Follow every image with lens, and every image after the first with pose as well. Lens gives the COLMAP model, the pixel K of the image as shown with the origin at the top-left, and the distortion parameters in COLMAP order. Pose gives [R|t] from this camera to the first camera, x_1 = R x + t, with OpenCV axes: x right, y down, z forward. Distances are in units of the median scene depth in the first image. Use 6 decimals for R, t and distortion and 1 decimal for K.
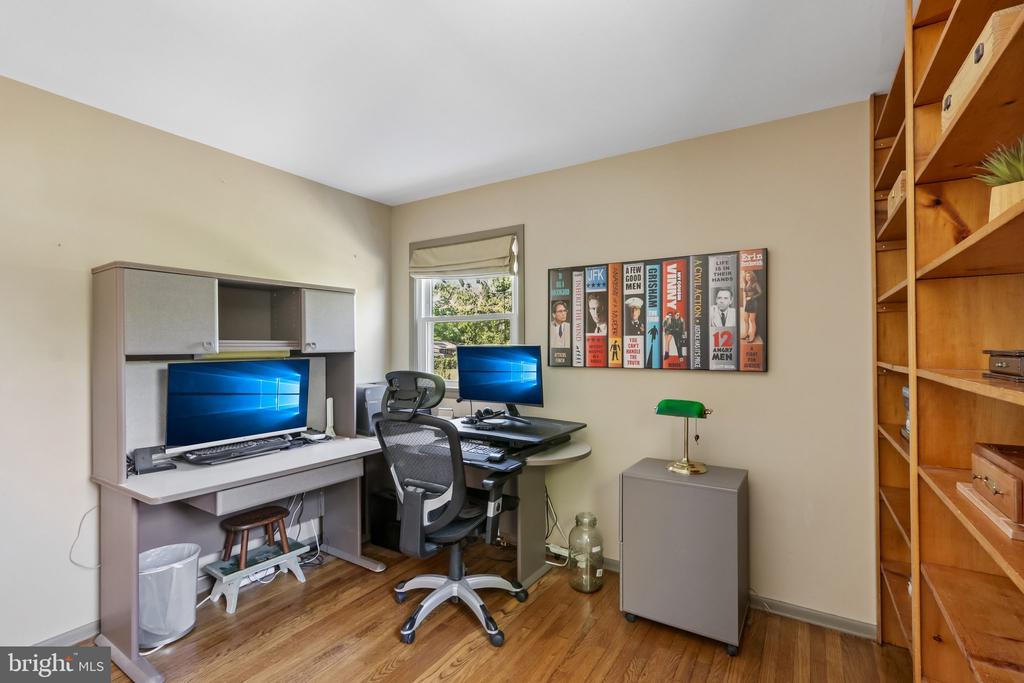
lens RADIAL K [[467.7, 0, 513.2], [0, 467.7, 346.5], [0, 0, 1]] dist [-0.014559, 0.000021]
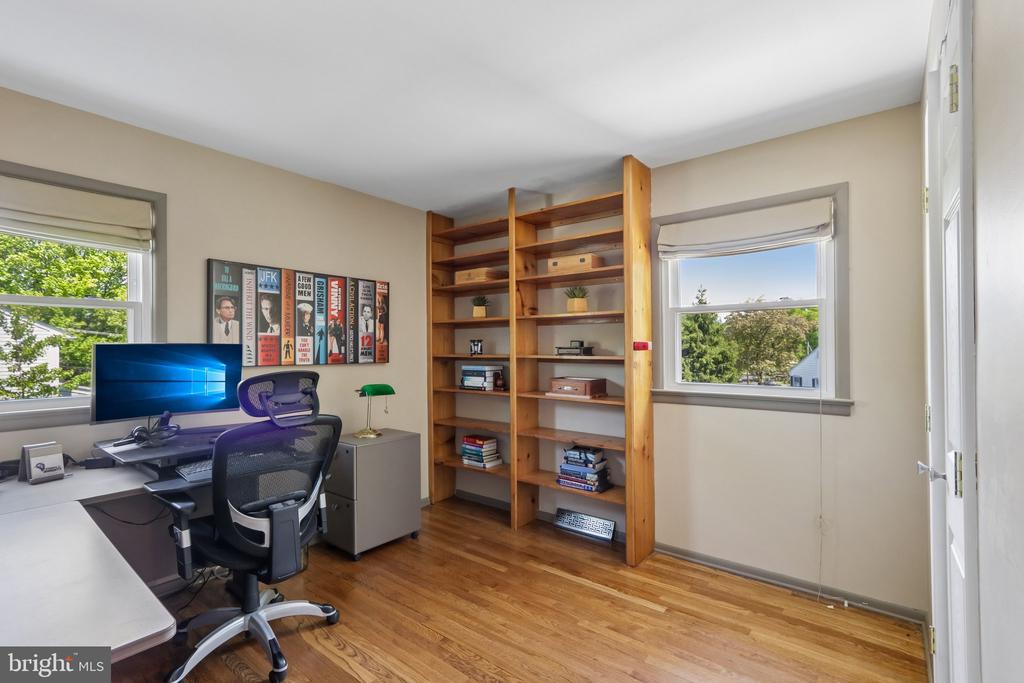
lens RADIAL K [[467.7, 0, 513.2], [0, 467.7, 346.5], [0, 0, 1]] dist [-0.014559, 0.000021]
pose [[0.107564, 0.004582, 0.994188, -0.833749], [0.003325, 0.999982, -0.004969, 0.009058], [-0.994193, 0.003840, 0.107547, 0.371781]]
